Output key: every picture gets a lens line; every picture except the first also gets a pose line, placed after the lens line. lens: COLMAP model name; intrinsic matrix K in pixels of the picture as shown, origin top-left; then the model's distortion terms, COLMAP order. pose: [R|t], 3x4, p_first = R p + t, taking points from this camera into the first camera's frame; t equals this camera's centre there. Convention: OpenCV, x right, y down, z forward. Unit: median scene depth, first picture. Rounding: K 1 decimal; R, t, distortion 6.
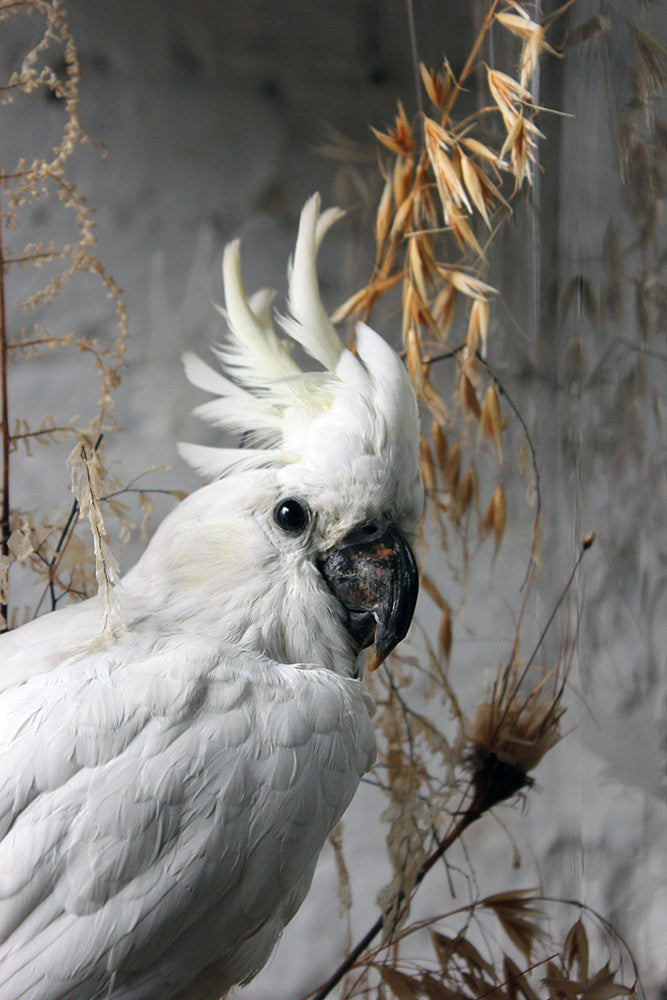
lens RADIAL K [[2427.7, 0, 333.5], [0, 2427.7, 500.0], [0, 0, 1]] dist [0.048639, 0.069436]
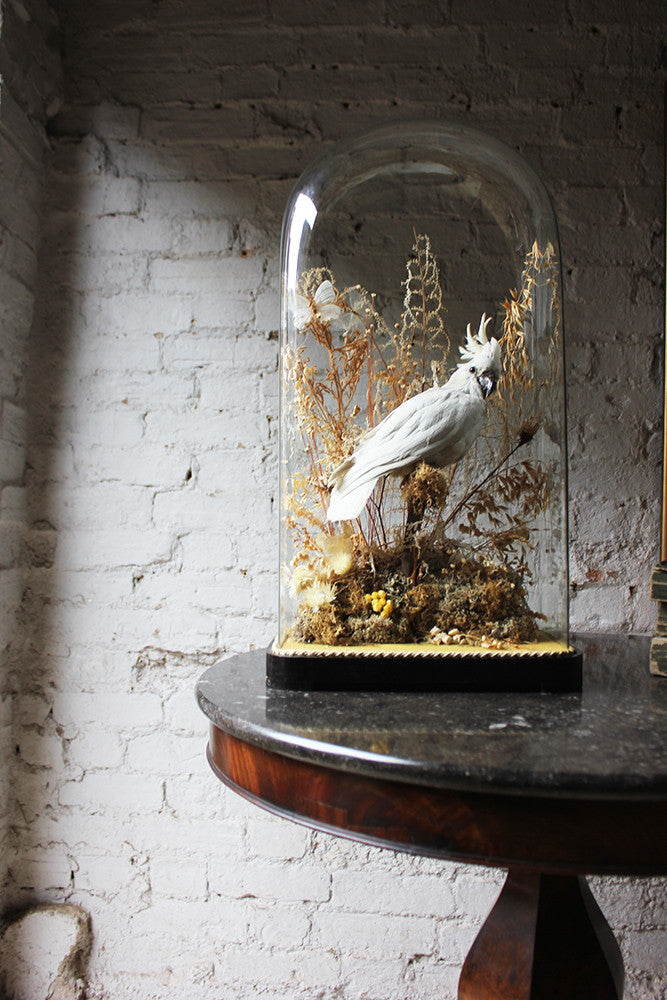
lens RADIAL K [[961.1, 0, 333.5], [0, 961.1, 500.0], [0, 0, 1]] dist [-0.110300, 0.015596]
pose [[0.937008, 0.012930, -0.349068, 0.413855], [-0.048597, 0.994422, -0.093612, 0.480345], [0.345910, 0.104679, 0.932410, -0.944951]]
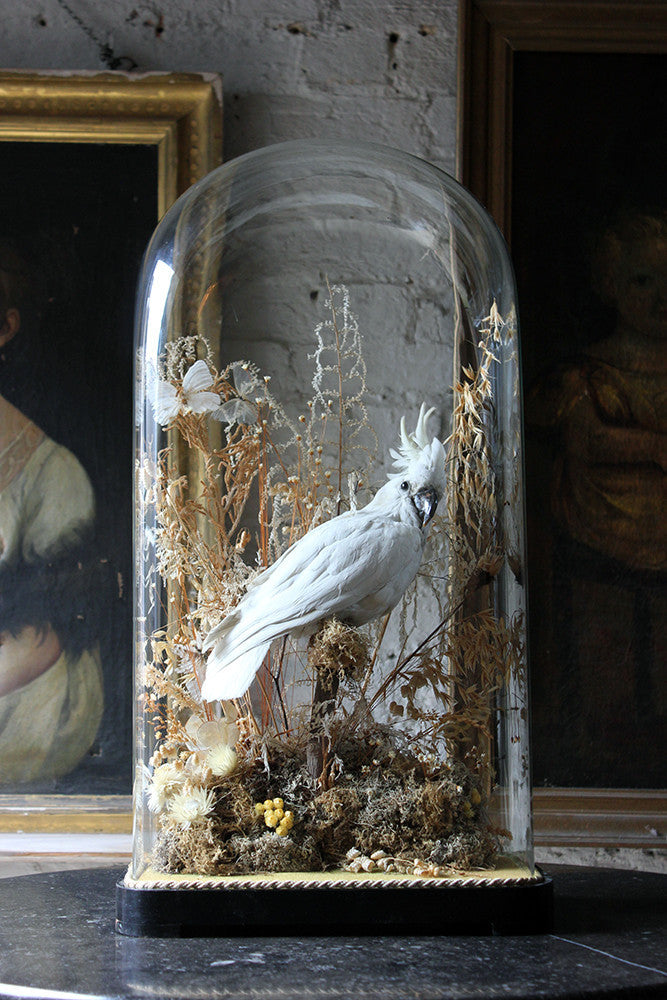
lens RADIAL K [[1963.8, 0, 333.5], [0, 1963.8, 500.0], [0, 0, 1]] dist [0.007285, 0.463448]
pose [[0.951032, -0.014001, -0.308774, 0.791095], [-0.035408, 0.987462, -0.153834, 0.485062], [0.307057, 0.157234, 0.938613, -1.797618]]
